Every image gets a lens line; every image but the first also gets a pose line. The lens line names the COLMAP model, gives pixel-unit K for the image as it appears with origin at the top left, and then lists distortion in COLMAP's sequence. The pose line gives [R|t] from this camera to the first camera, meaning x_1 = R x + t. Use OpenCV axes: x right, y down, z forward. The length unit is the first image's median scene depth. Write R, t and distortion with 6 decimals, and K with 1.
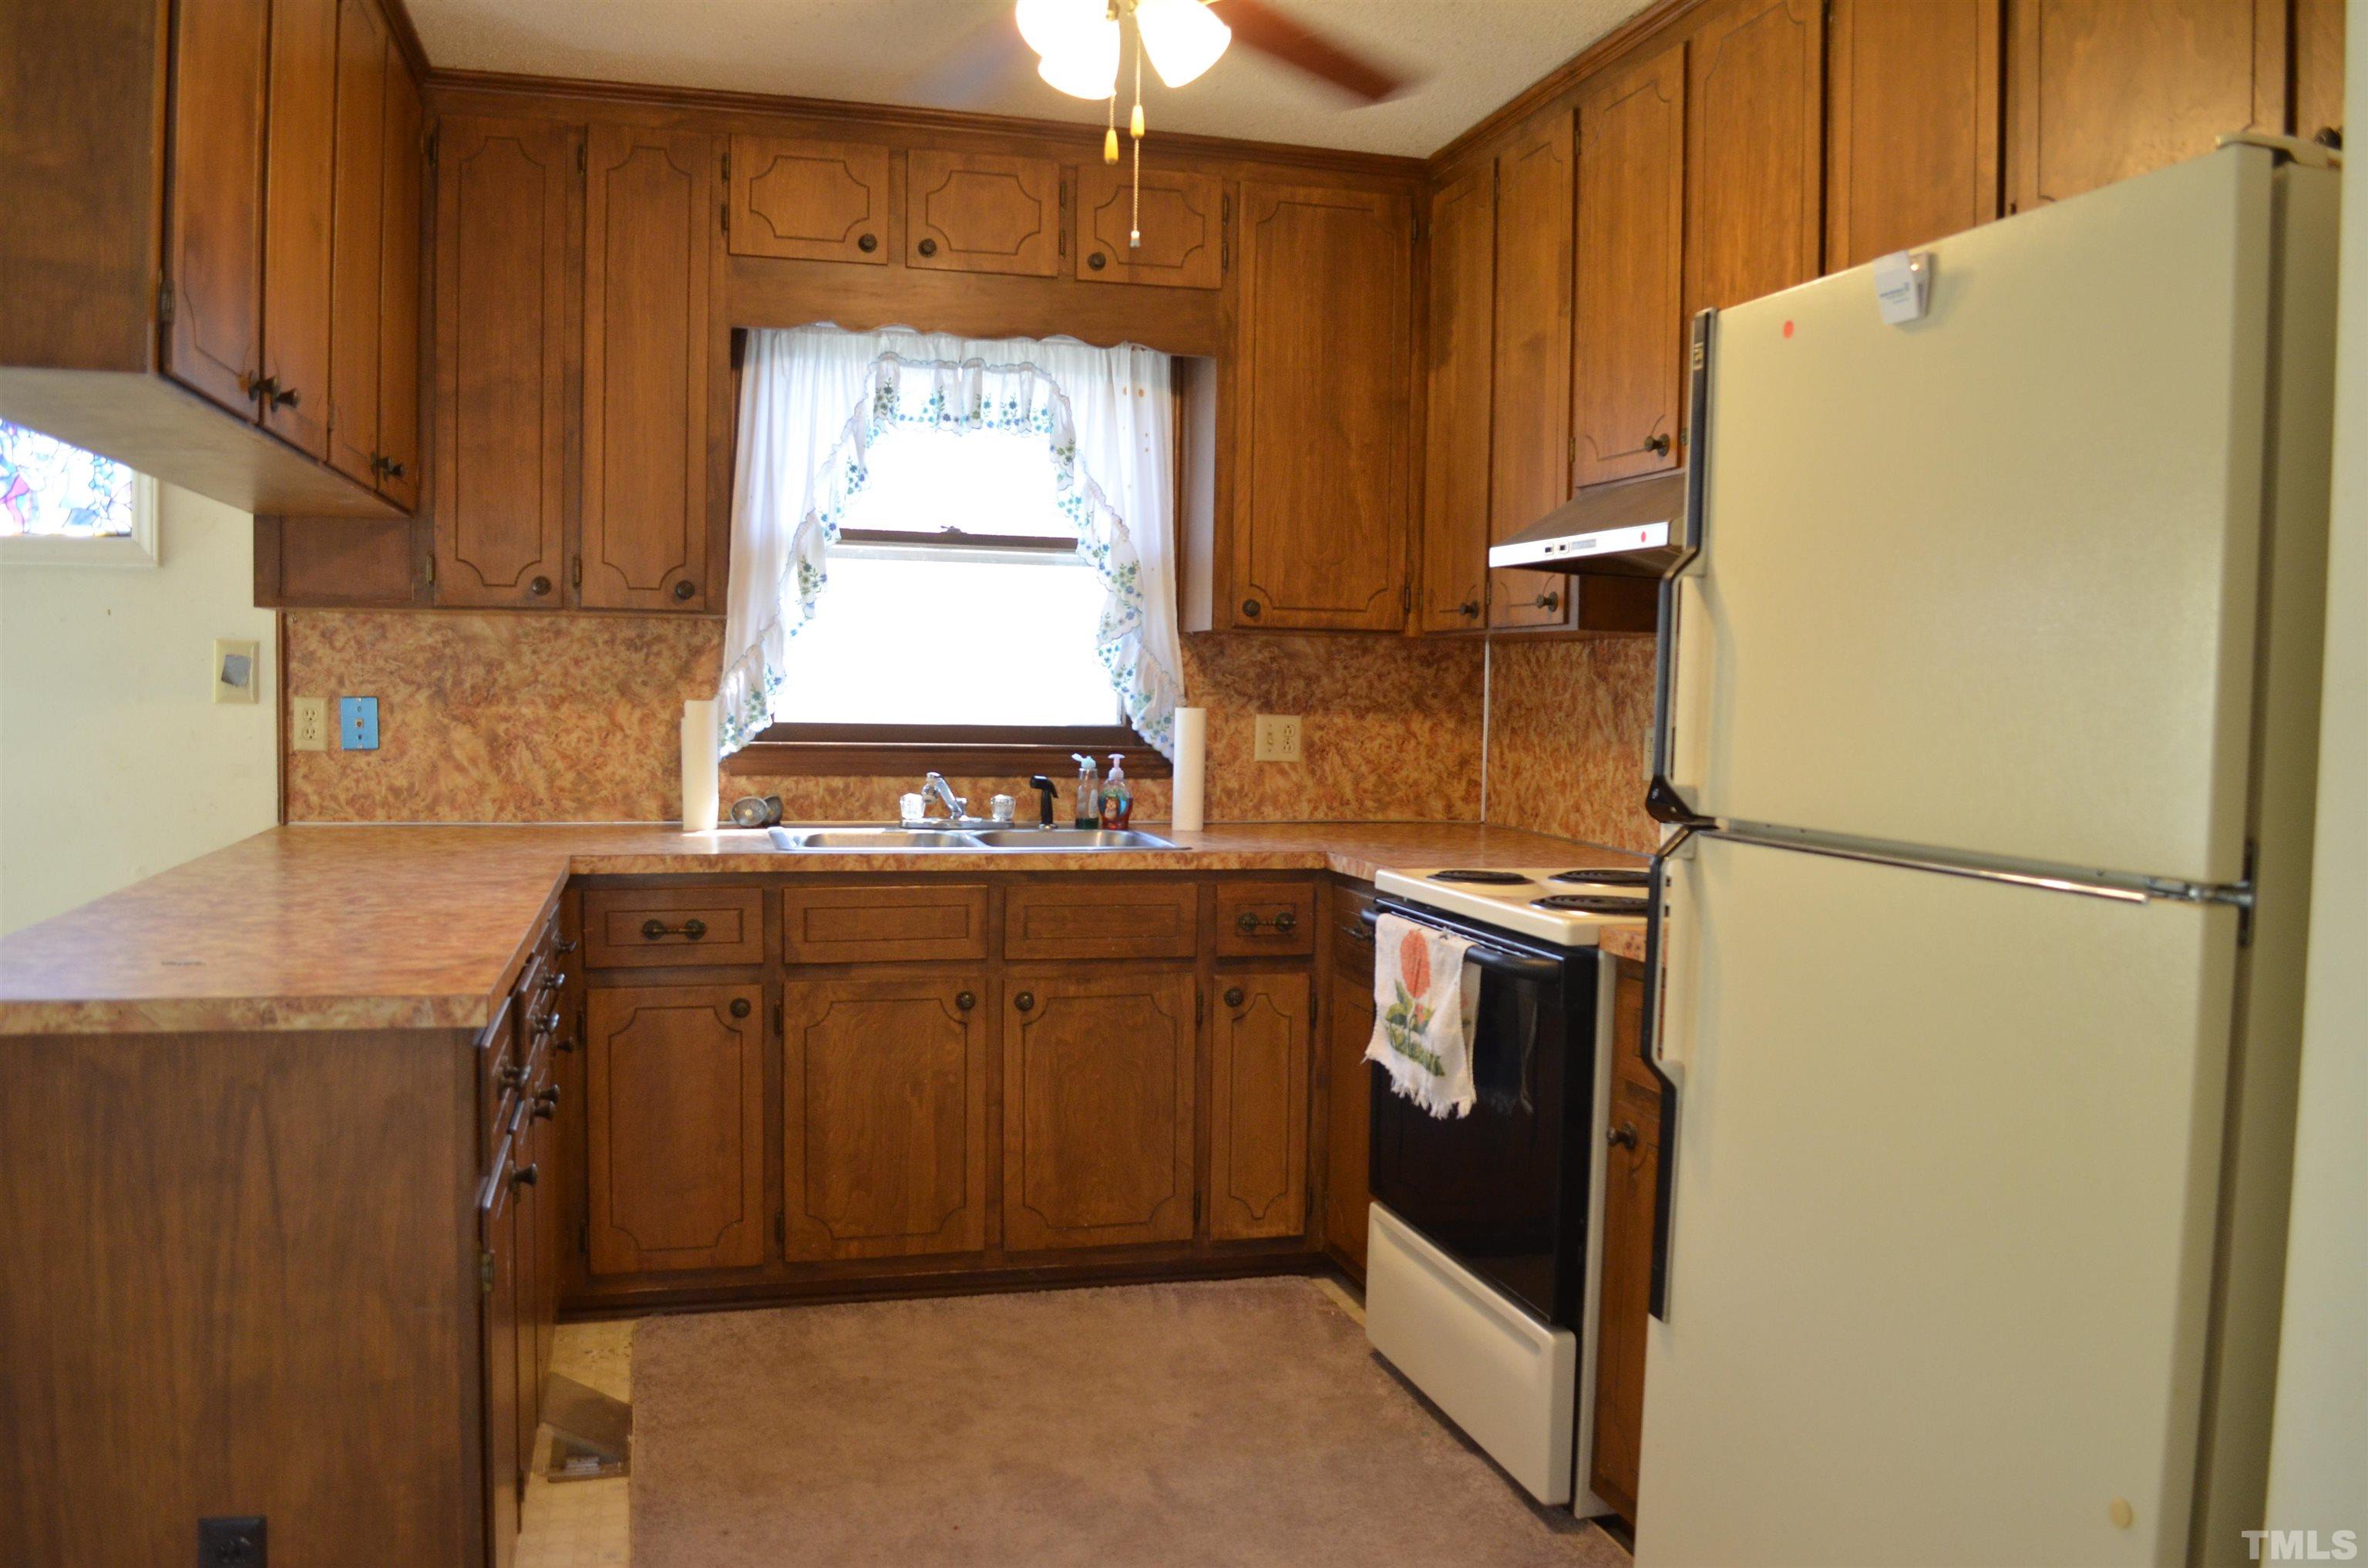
lens RADIAL K [[1853.8, 0, 1192.3], [0, 1853.8, 790.8], [0, 0, 1]] dist [-0.087479, 0.014059]
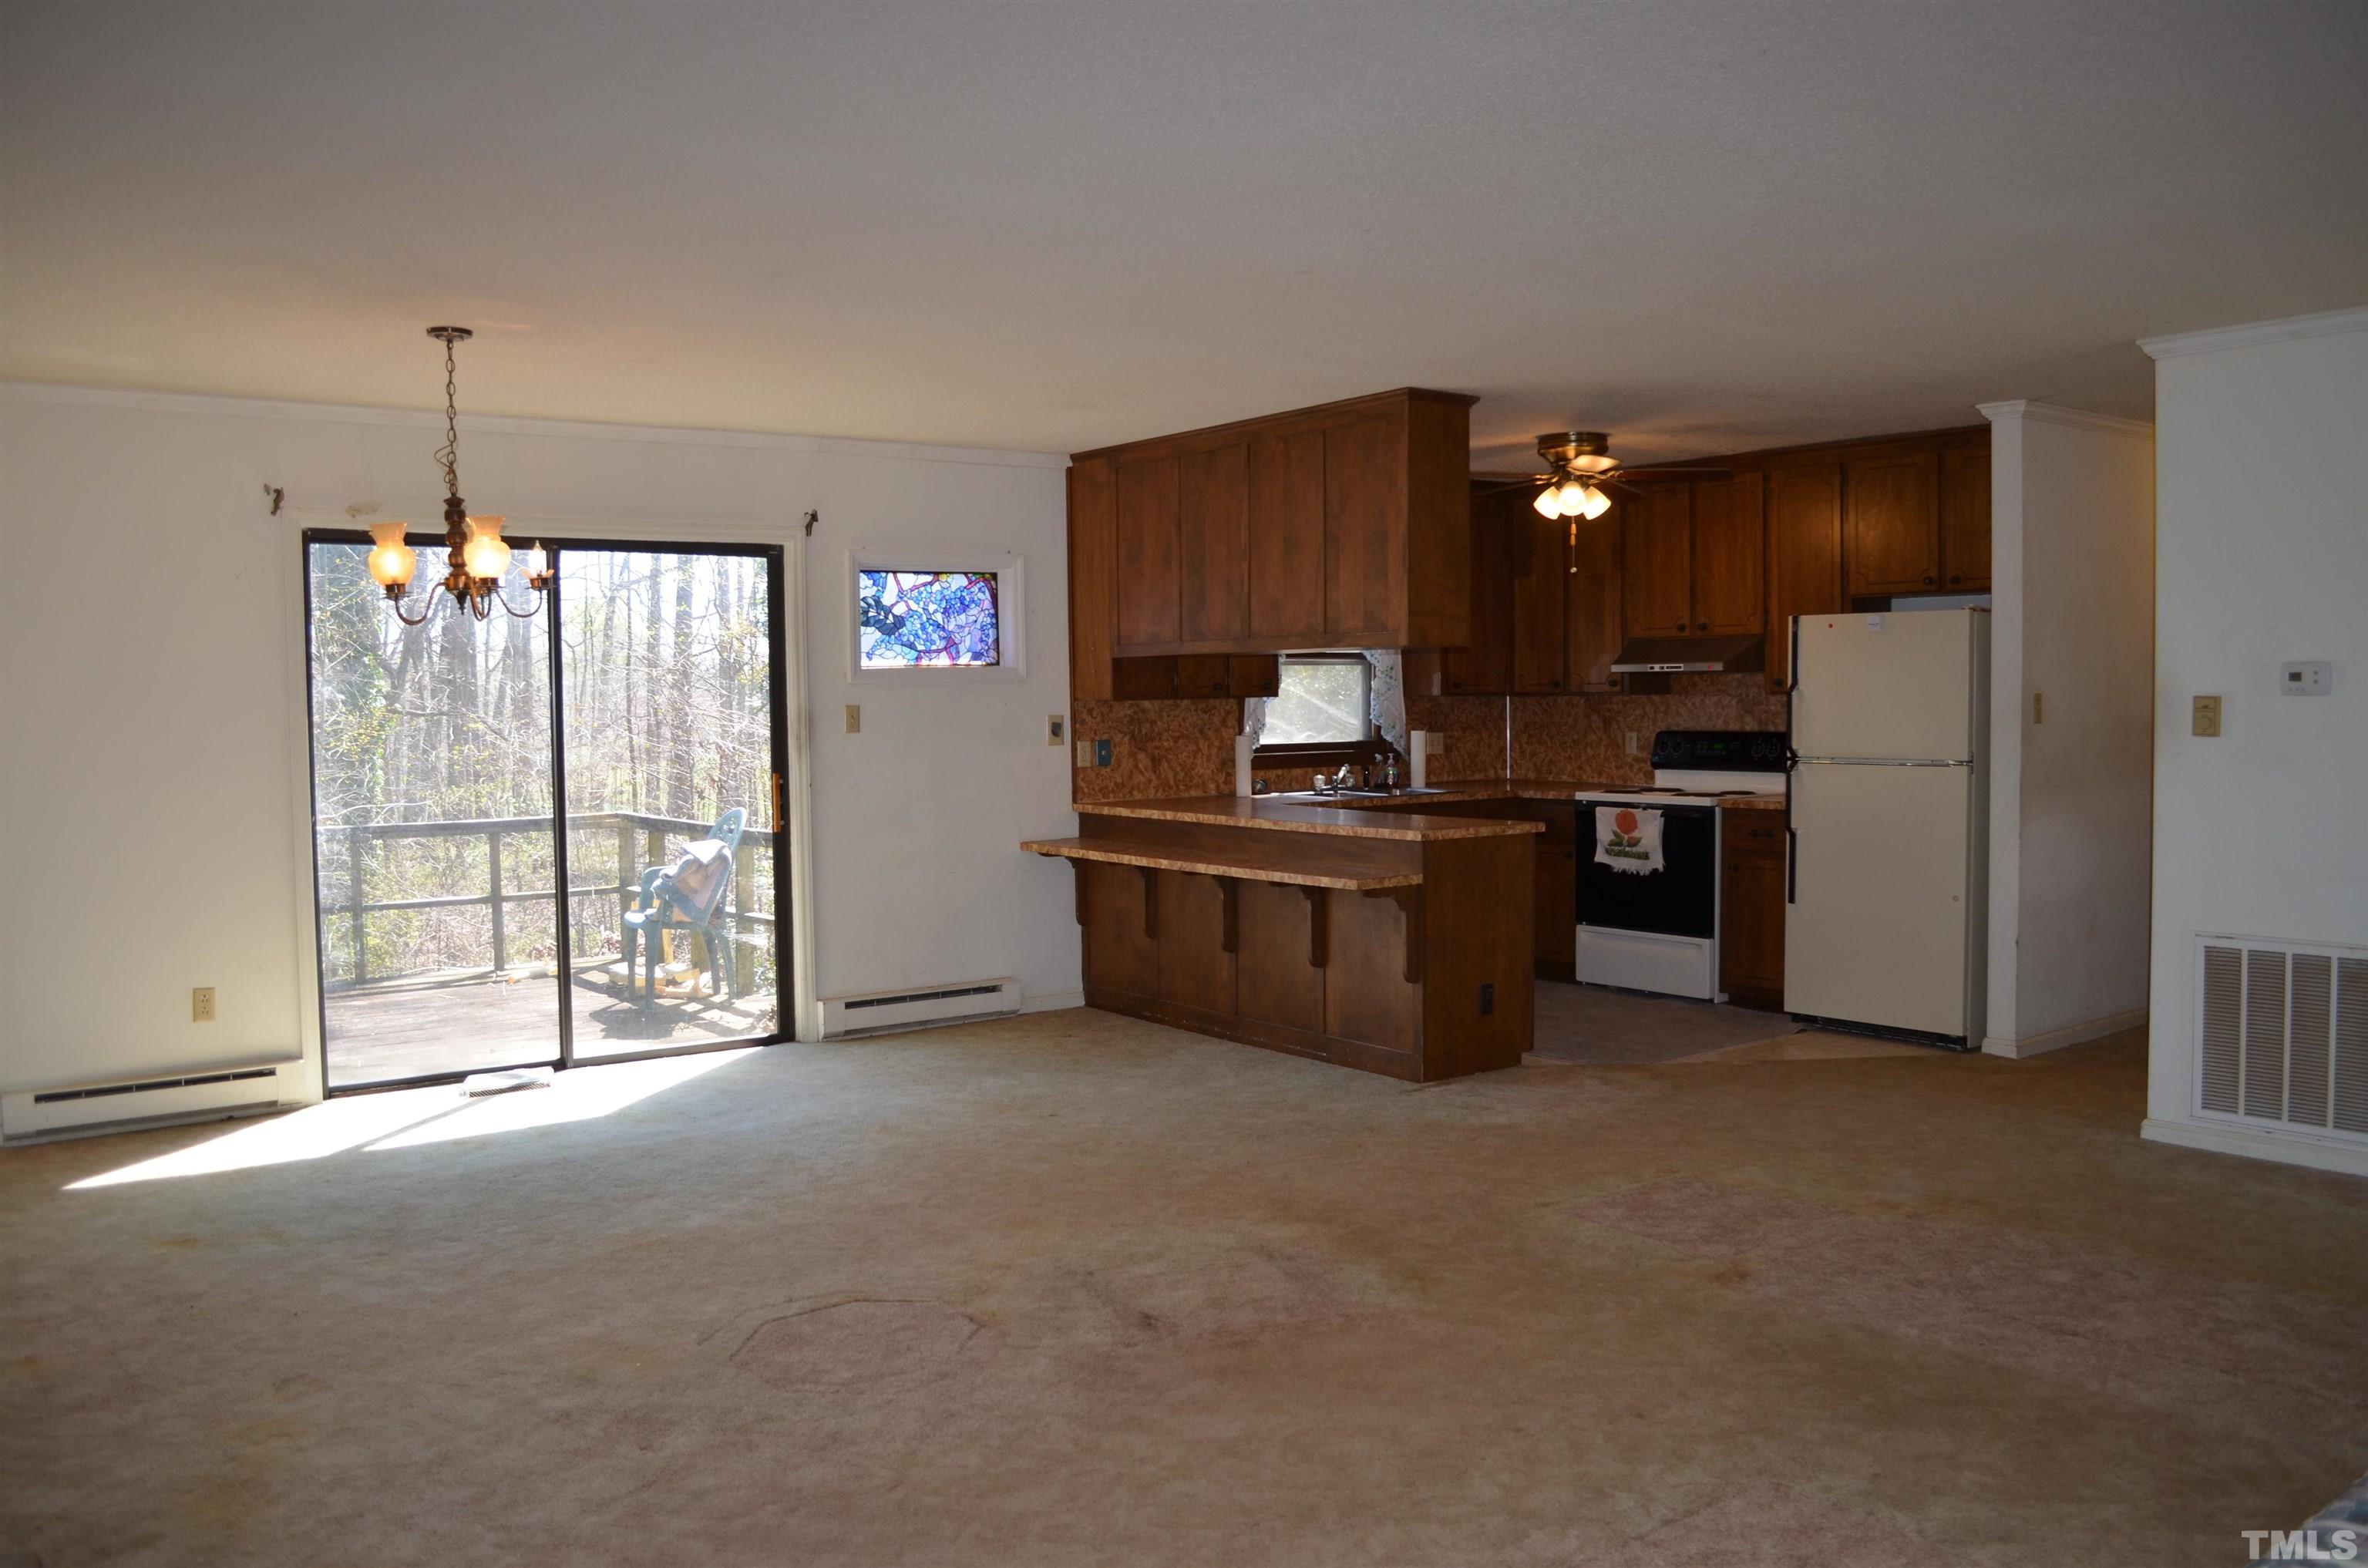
lens RADIAL K [[1853.8, 0, 1192.3], [0, 1853.8, 790.8], [0, 0, 1]] dist [-0.087479, 0.014059]
pose [[0.927247, -0.050072, 0.371088, -1.131426], [0.050990, 0.998672, 0.007344, -0.004052], [-0.370963, 0.012112, 0.928568, -0.985937]]
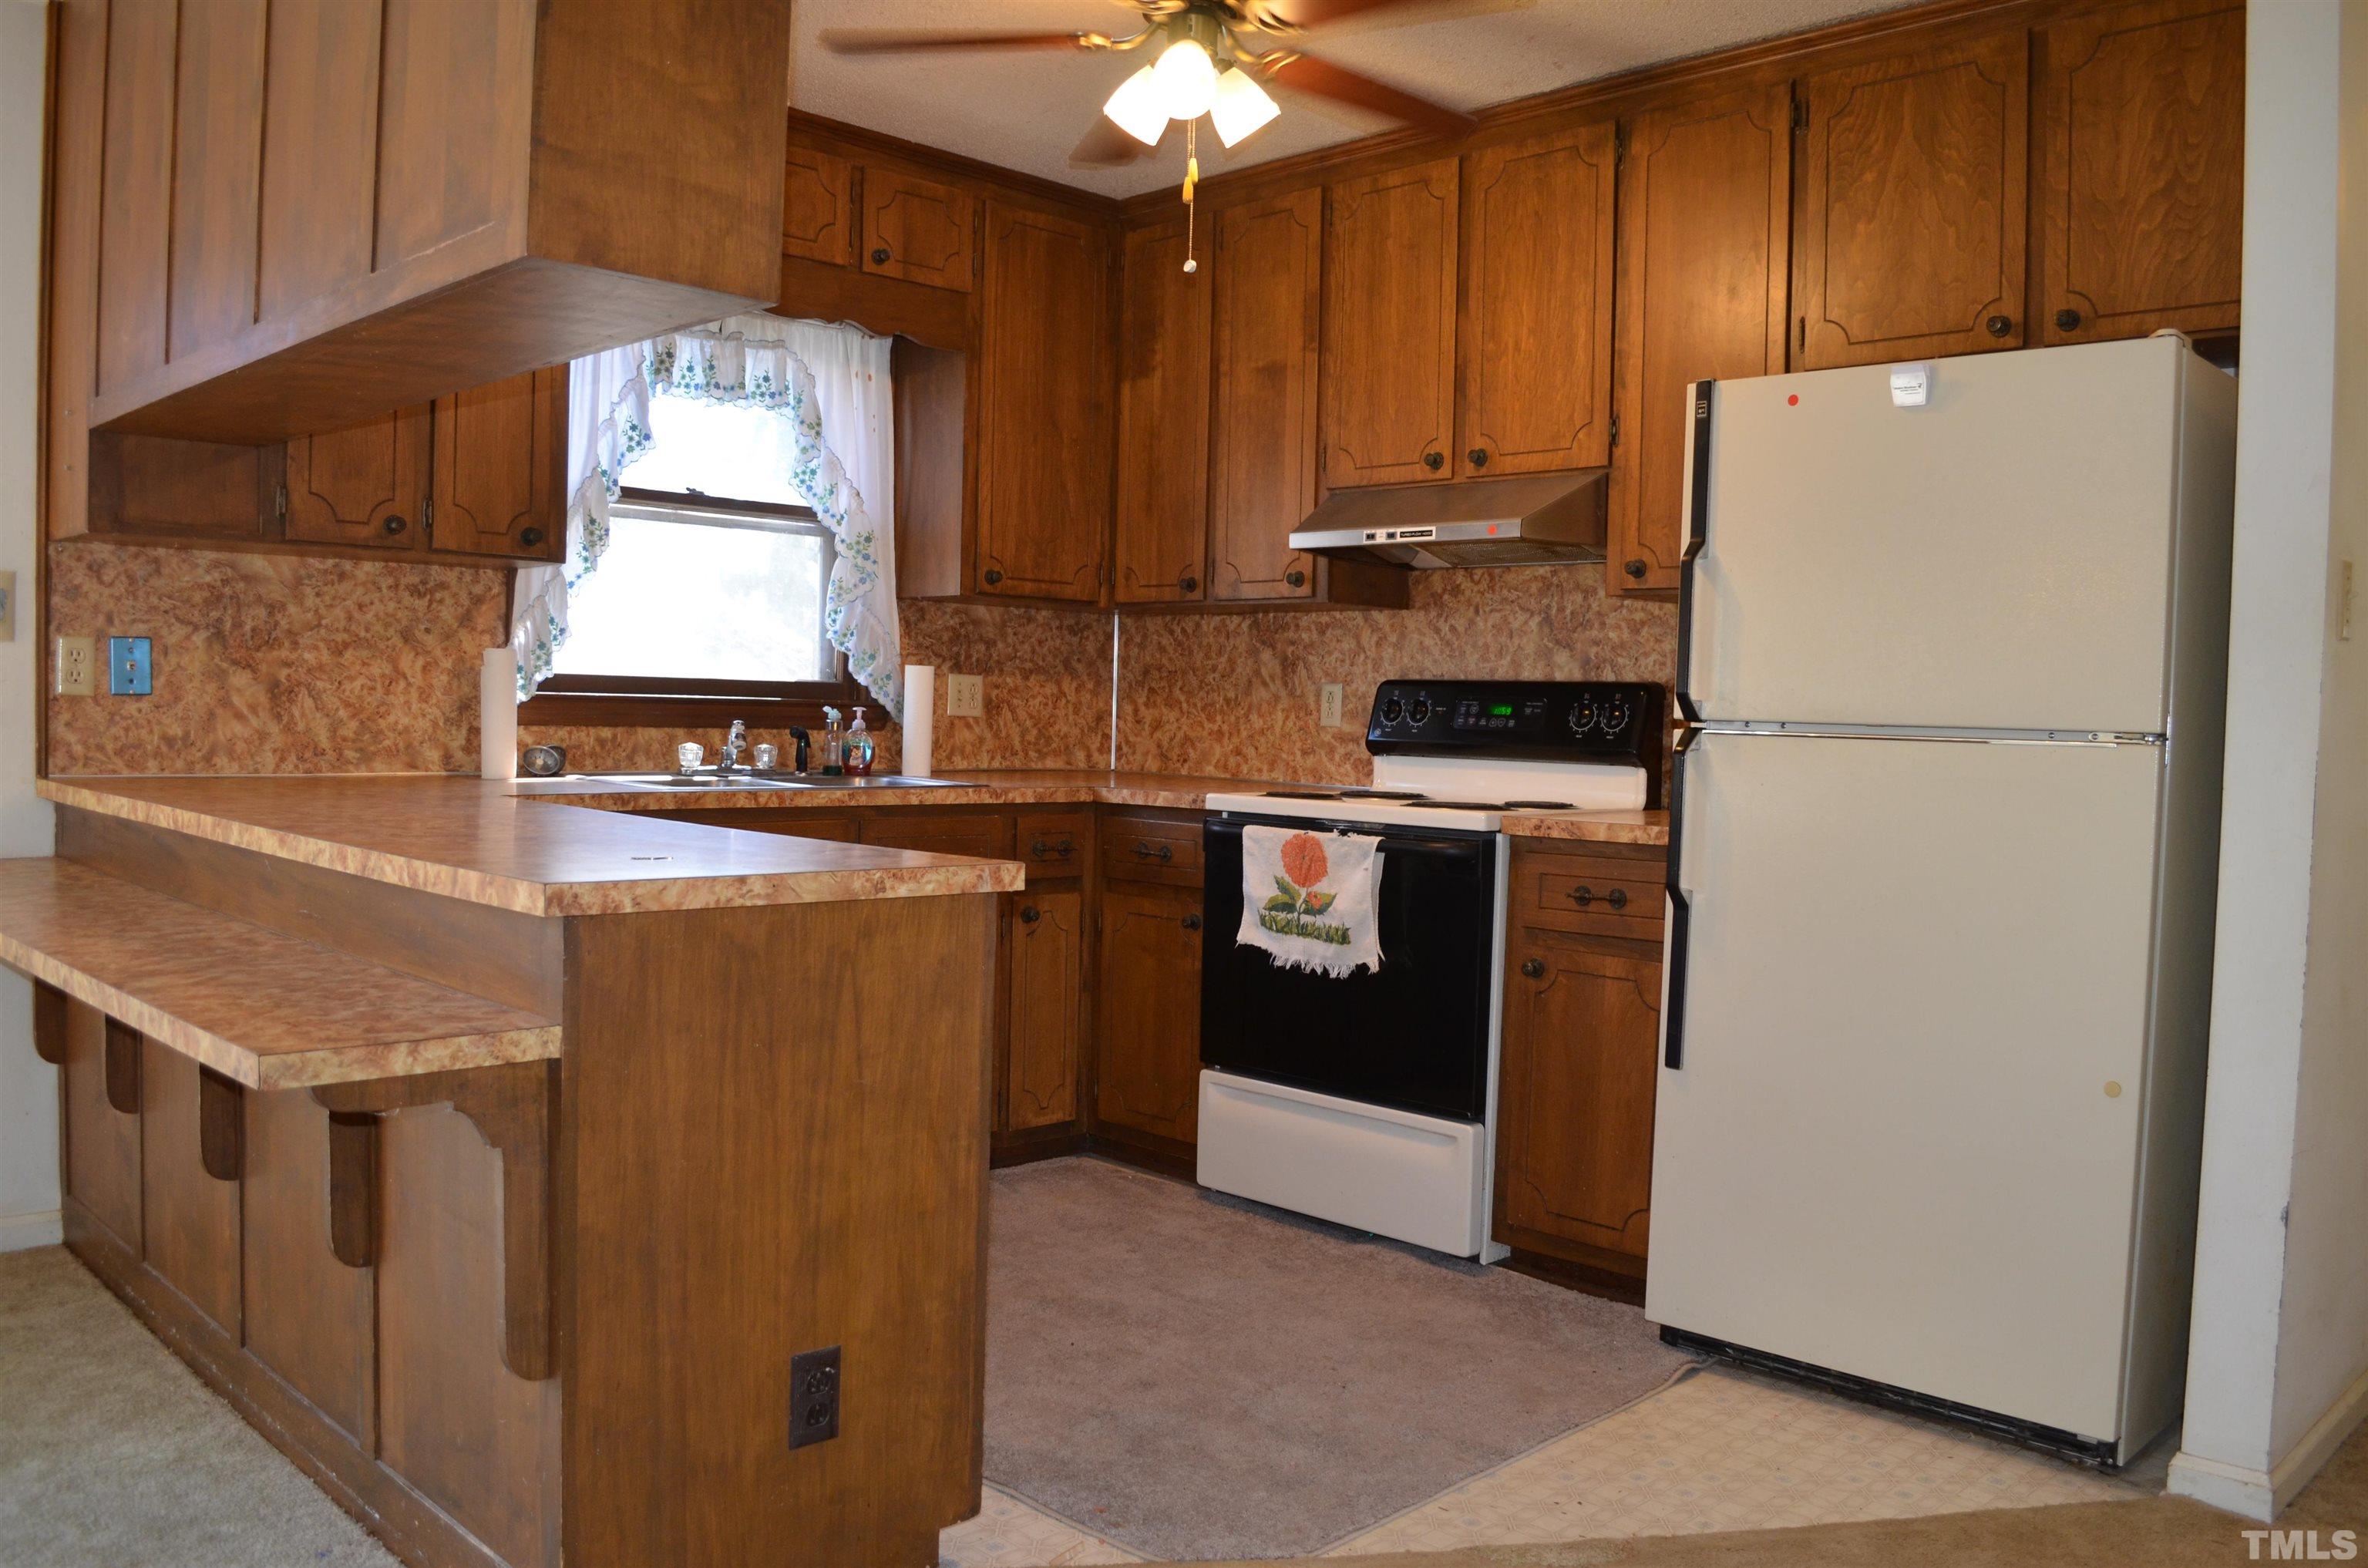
lens RADIAL K [[1853.8, 0, 1192.3], [0, 1853.8, 790.8], [0, 0, 1]] dist [-0.087479, 0.014059]
pose [[0.871016, -0.016739, 0.490969, -0.430520], [0.017060, 0.999847, 0.003822, 0.030612], [-0.490958, 0.005047, 0.871169, -0.046446]]
